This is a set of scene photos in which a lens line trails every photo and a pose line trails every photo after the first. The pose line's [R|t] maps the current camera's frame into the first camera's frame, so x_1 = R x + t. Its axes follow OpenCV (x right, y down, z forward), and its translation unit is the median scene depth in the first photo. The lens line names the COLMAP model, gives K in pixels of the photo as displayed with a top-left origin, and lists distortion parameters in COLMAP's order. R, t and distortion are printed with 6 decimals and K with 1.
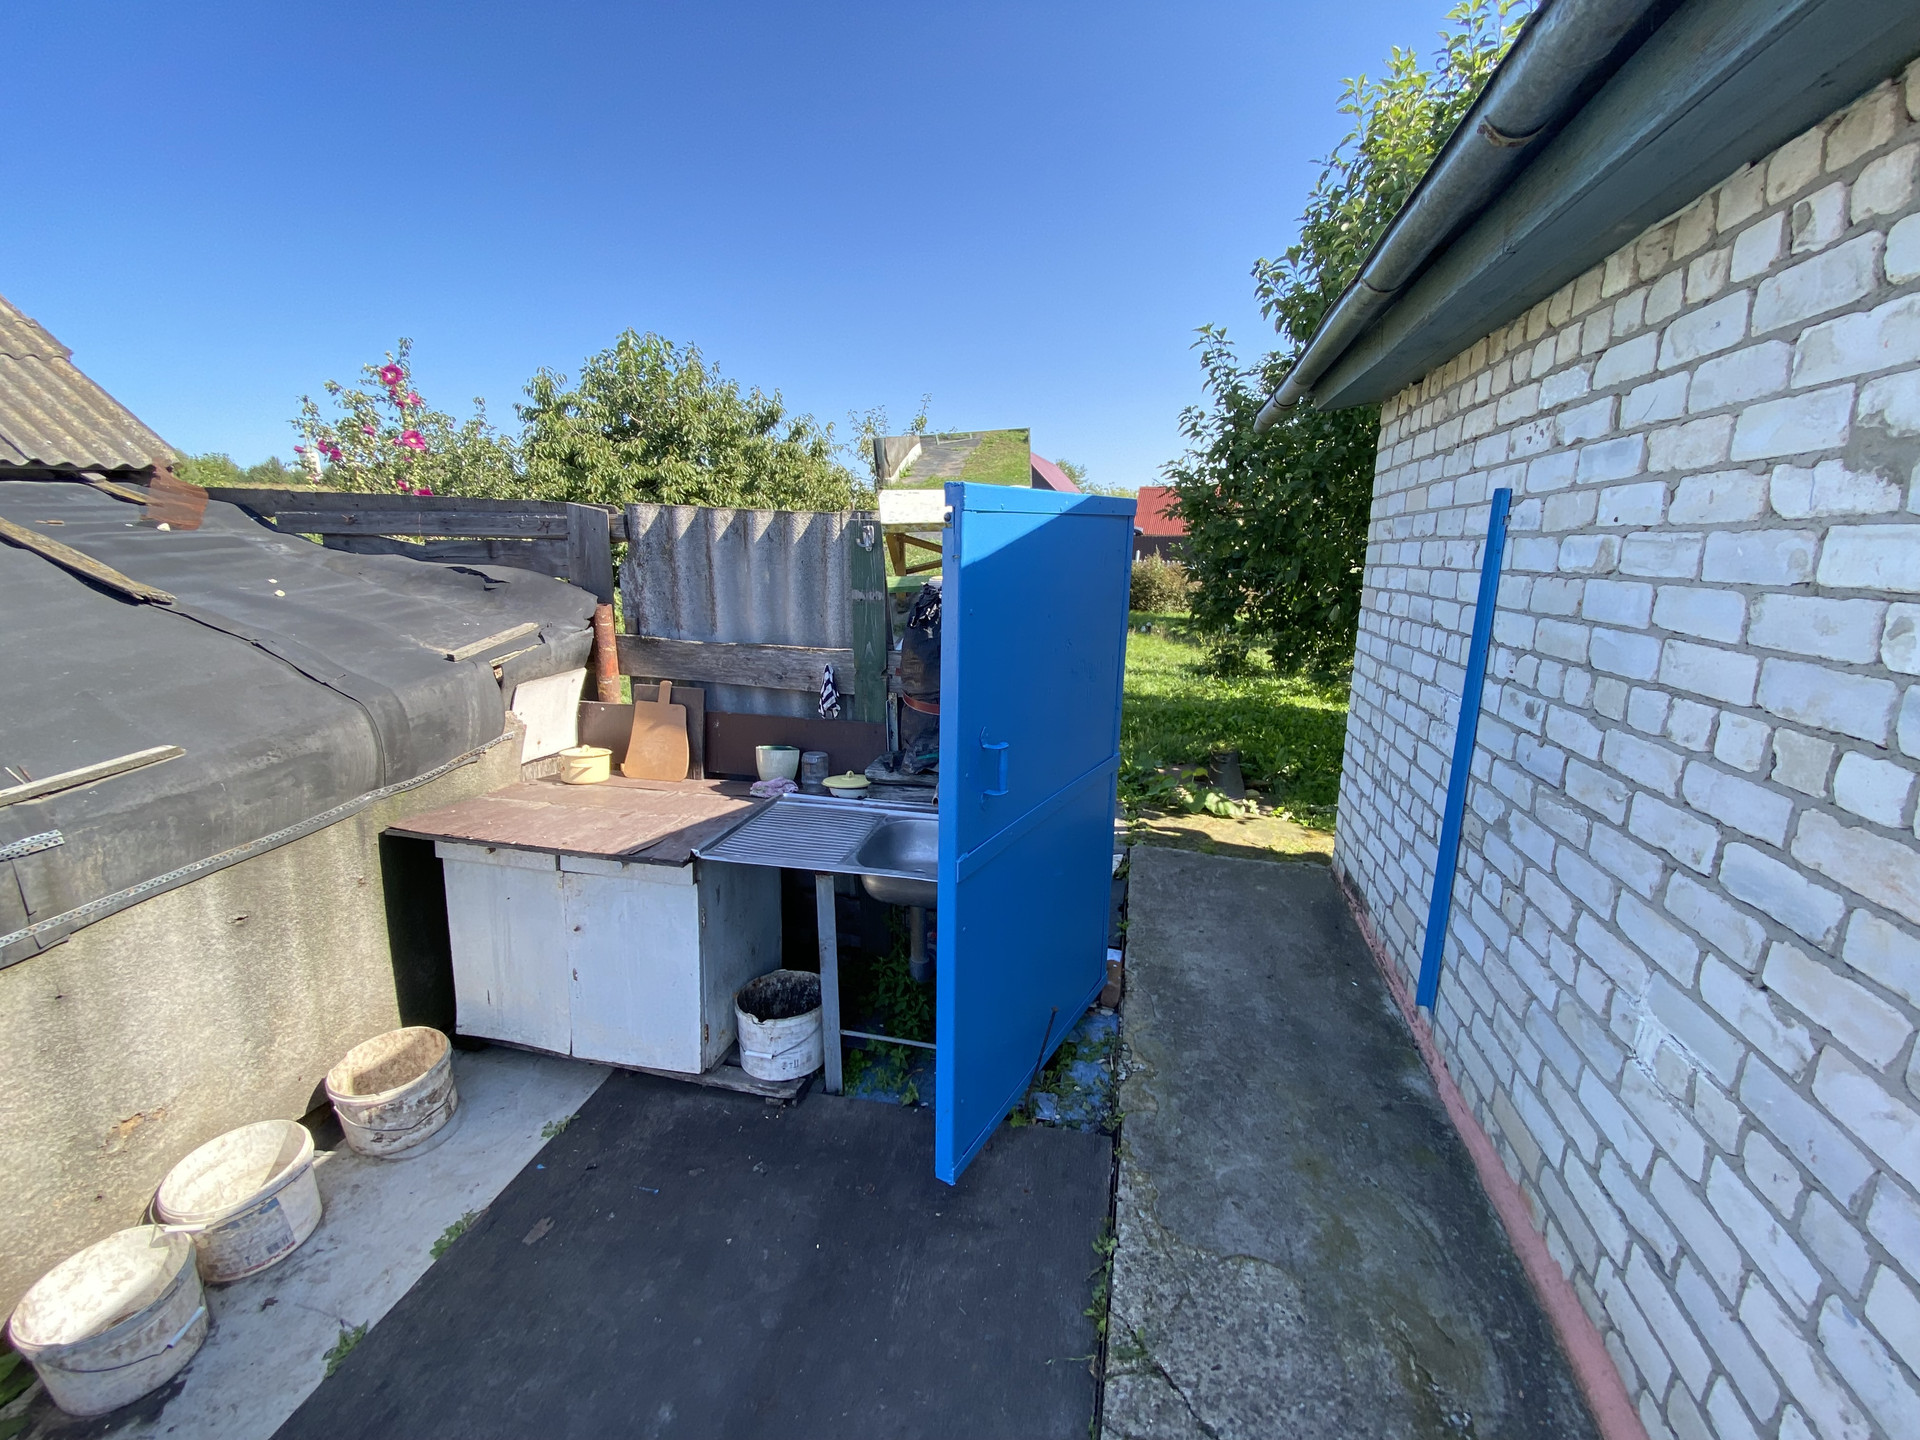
lens RADIAL K [[778.1, 0, 952.8], [0, 778.1, 723.0], [0, 0, 1]] dist [0.013983, -0.018512]
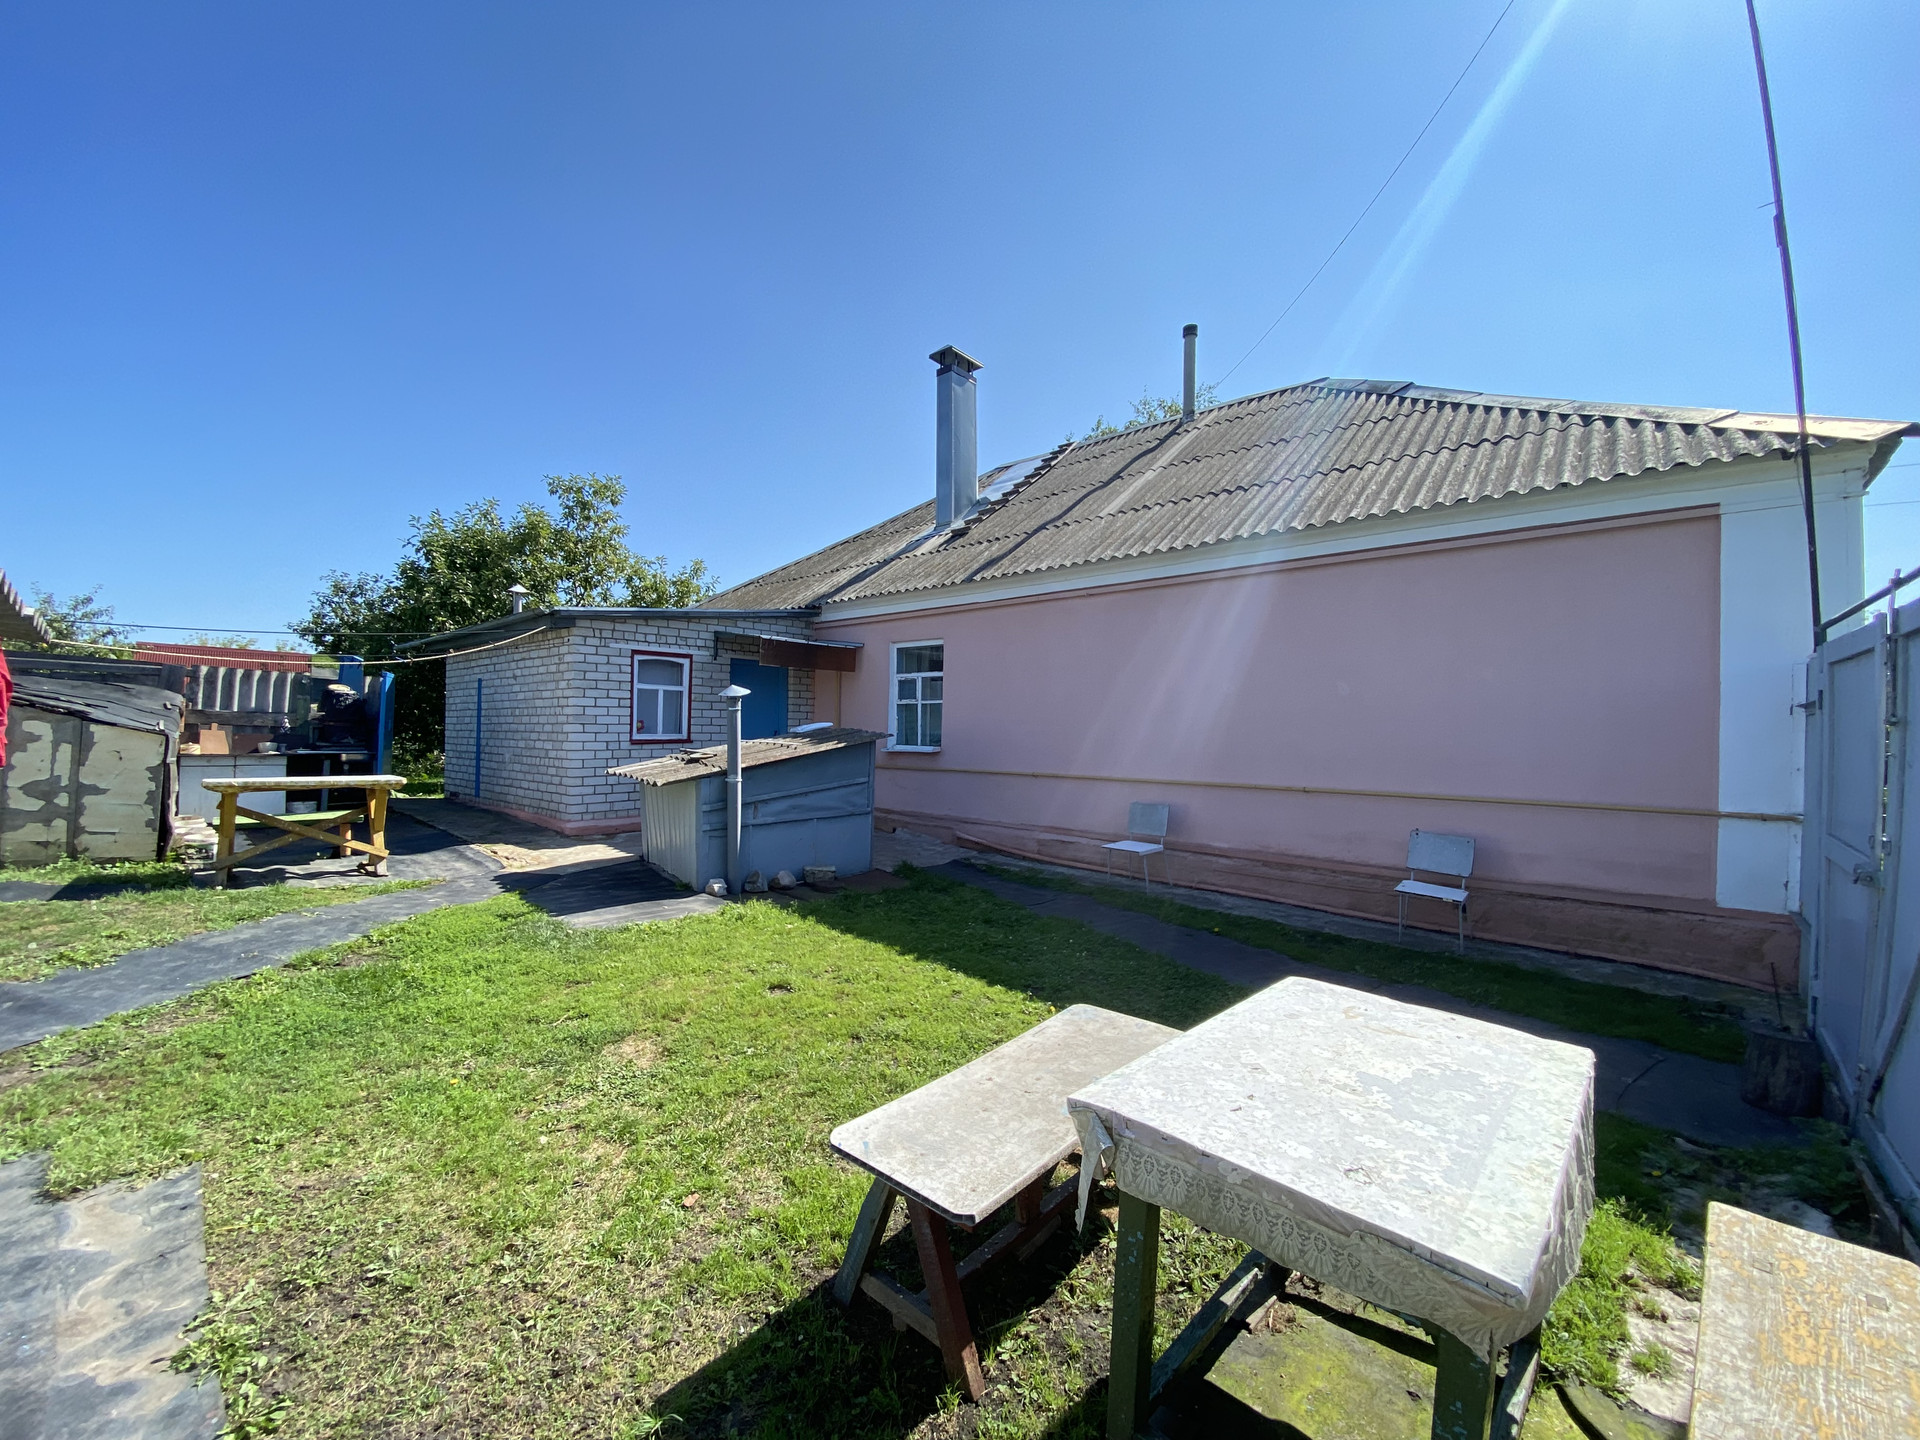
lens RADIAL K [[733.1, 0, 960.0], [0, 733.1, 720.0], [0, 0, 1]] dist [0.011027, -0.012132]
pose [[0.430848, 0.006542, 0.902401, -1.908445], [0.190921, 0.976678, -0.098235, 0.870852], [-0.881997, 0.214611, 0.419550, -3.132776]]
